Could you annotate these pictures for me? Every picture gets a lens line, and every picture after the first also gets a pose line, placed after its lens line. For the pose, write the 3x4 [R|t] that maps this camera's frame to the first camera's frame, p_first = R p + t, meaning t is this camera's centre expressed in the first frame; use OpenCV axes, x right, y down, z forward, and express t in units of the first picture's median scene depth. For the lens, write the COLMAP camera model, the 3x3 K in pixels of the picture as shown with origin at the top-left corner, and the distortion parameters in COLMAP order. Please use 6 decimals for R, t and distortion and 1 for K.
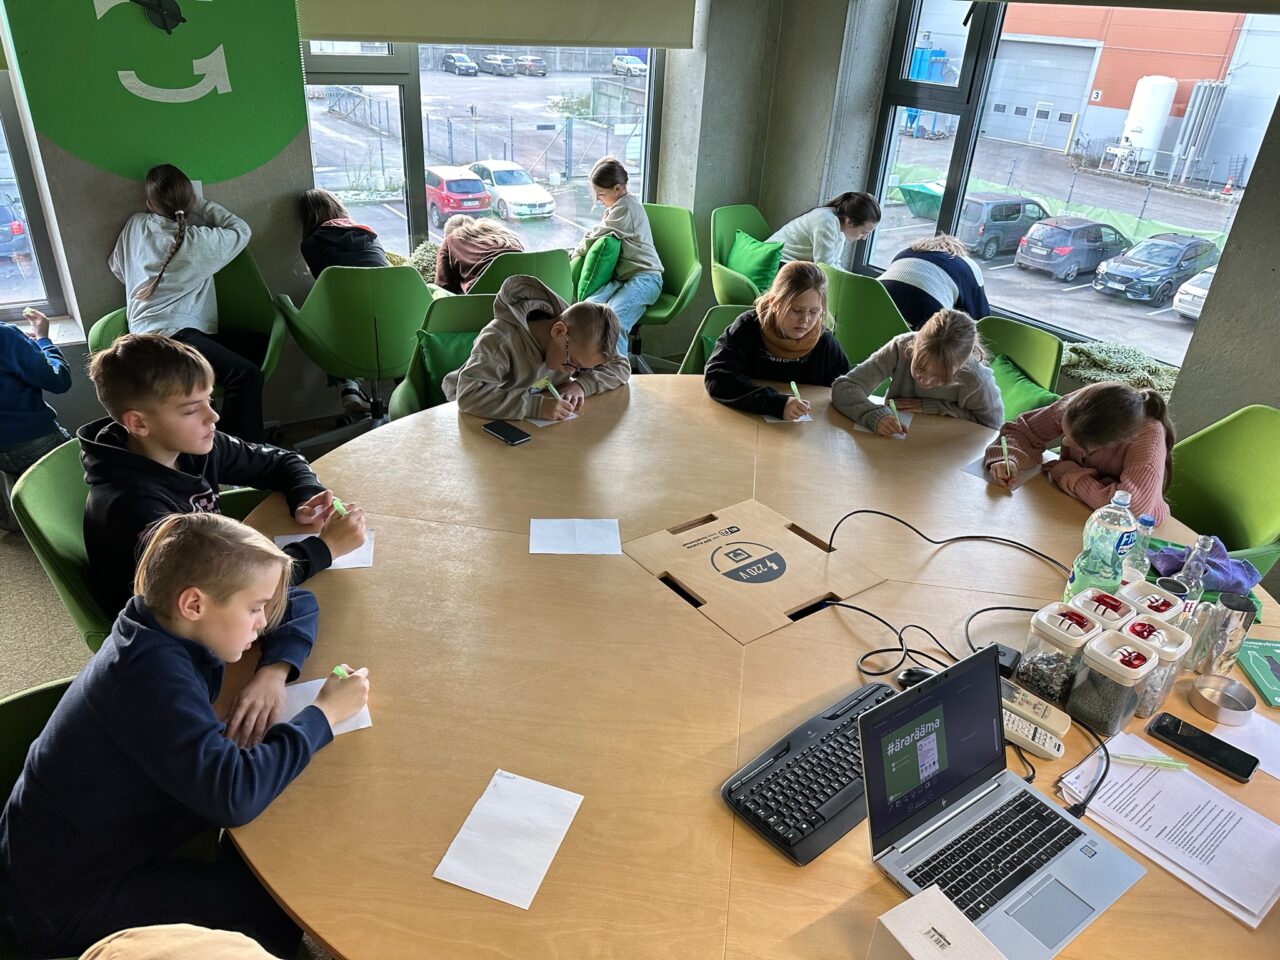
lens RADIAL K [[904.2, 0, 635.6], [0, 904.2, 482.9], [0, 0, 1]] dist [0.005139, -0.002406]
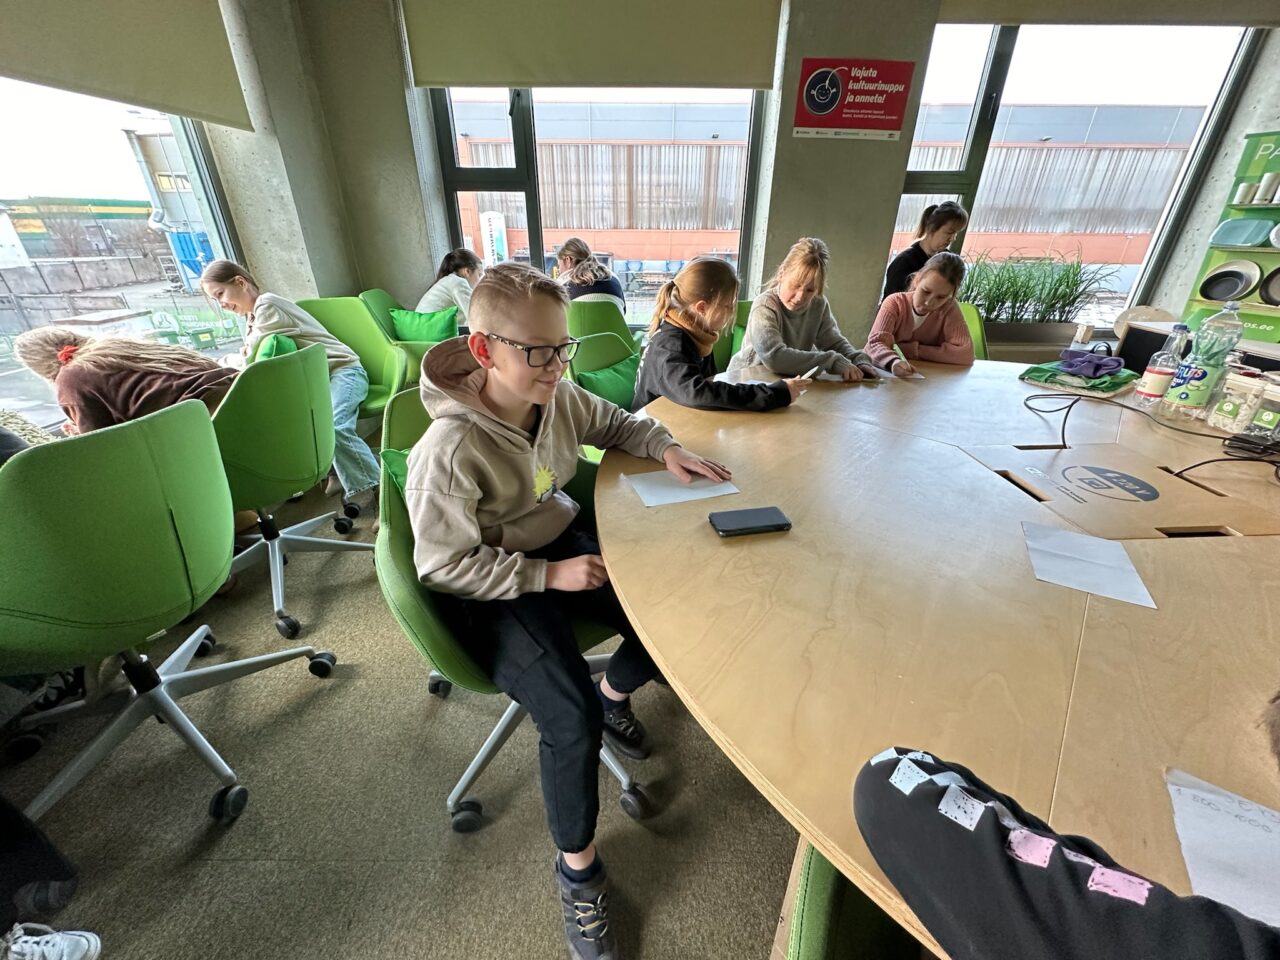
lens RADIAL K [[508.9, 0, 640.6], [0, 508.9, 480.4], [0, 0, 1]] dist [-0.002418, 0.000207]
pose [[0.550958, -0.426119, 0.717543, -0.242687], [0.417309, 0.885271, 0.205299, -0.106453], [-0.722702, 0.186326, 0.665570, 0.435569]]
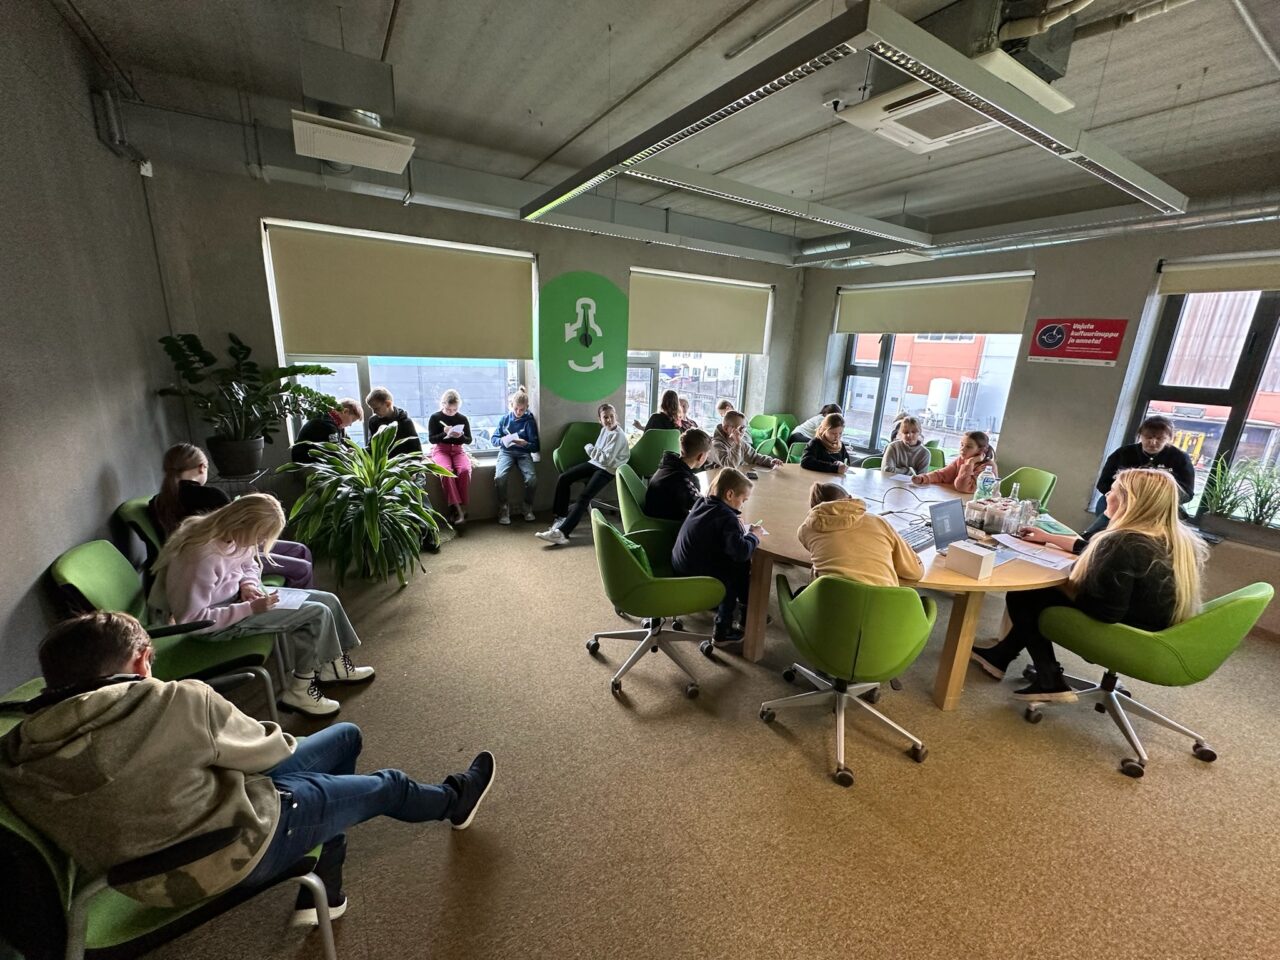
lens RADIAL K [[510.1, 0, 640.0], [0, 510.1, 480.0], [0, 0, 1]] dist [-0.001468, -0.000277]
pose [[0.999262, -0.004429, -0.038155, -0.215732], [-0.004656, 0.972039, -0.234775, 0.171580], [0.038128, 0.234779, 0.971301, -0.264649]]
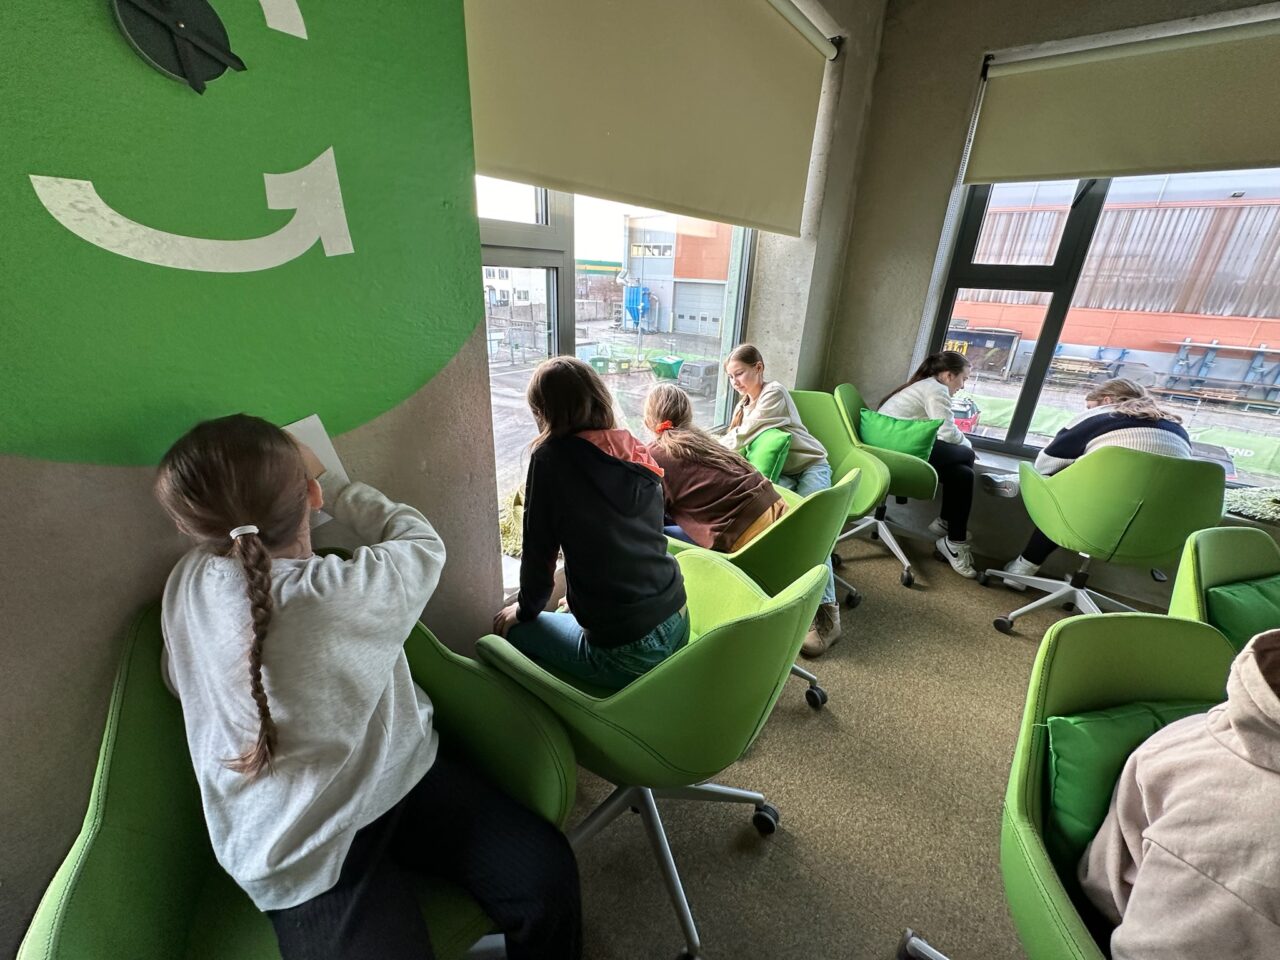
lens RADIAL K [[510.1, 0, 640.0], [0, 510.1, 480.0], [0, 0, 1]] dist [-0.001468, -0.000277]
pose [[0.947749, -0.134608, 0.289229, -0.300140], [0.161263, 0.984406, -0.070280, -0.205114], [-0.275258, 0.113250, 0.954677, 0.541492]]
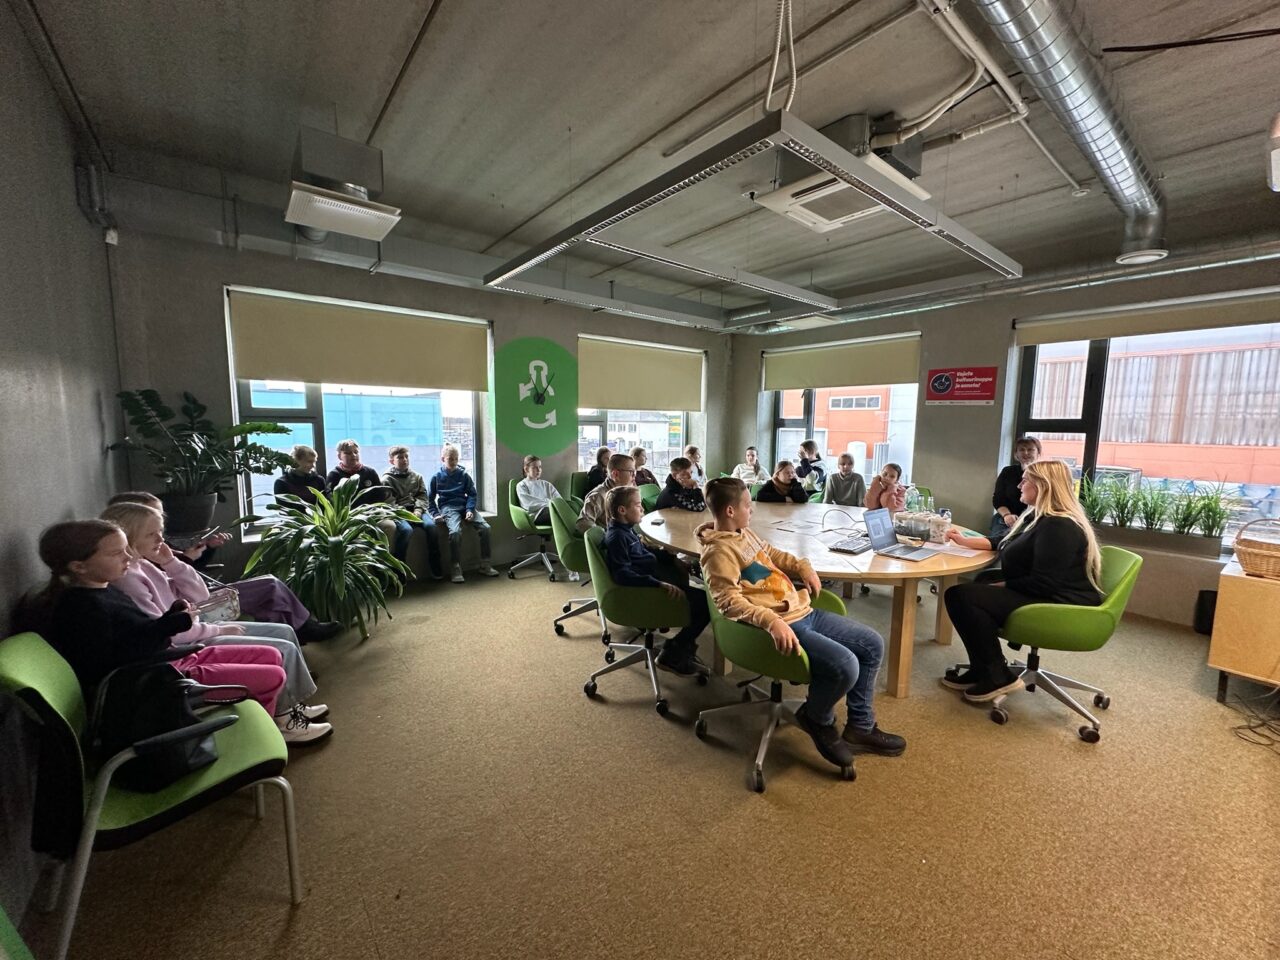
lens RADIAL K [[508.9, 0, 640.6], [0, 508.9, 480.4], [0, 0, 1]] dist [-0.002418, 0.000207]
pose [[0.994910, -0.053201, 0.085575, -0.250689], [0.081079, 0.926928, -0.366376, 0.237675], [-0.059831, 0.371449, 0.926524, -0.294706]]
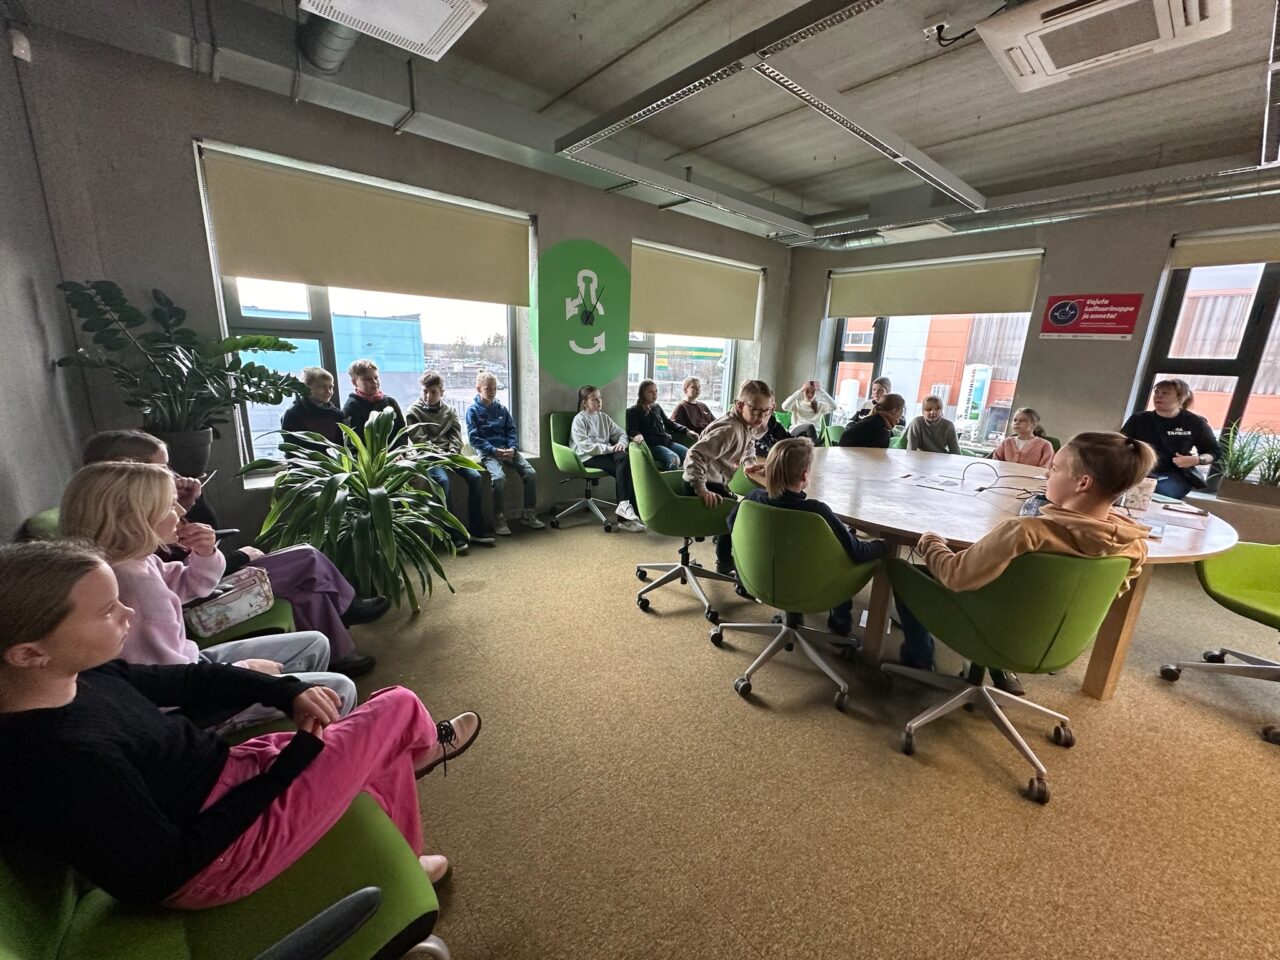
lens RADIAL K [[508.9, 0, 640.6], [0, 508.9, 480.4], [0, 0, 1]] dist [-0.002418, 0.000207]
pose [[0.991969, -0.047399, 0.117263, -0.397280], [0.074619, 0.967902, -0.239993, 0.161560], [-0.102123, 0.246816, 0.963666, -0.144639]]
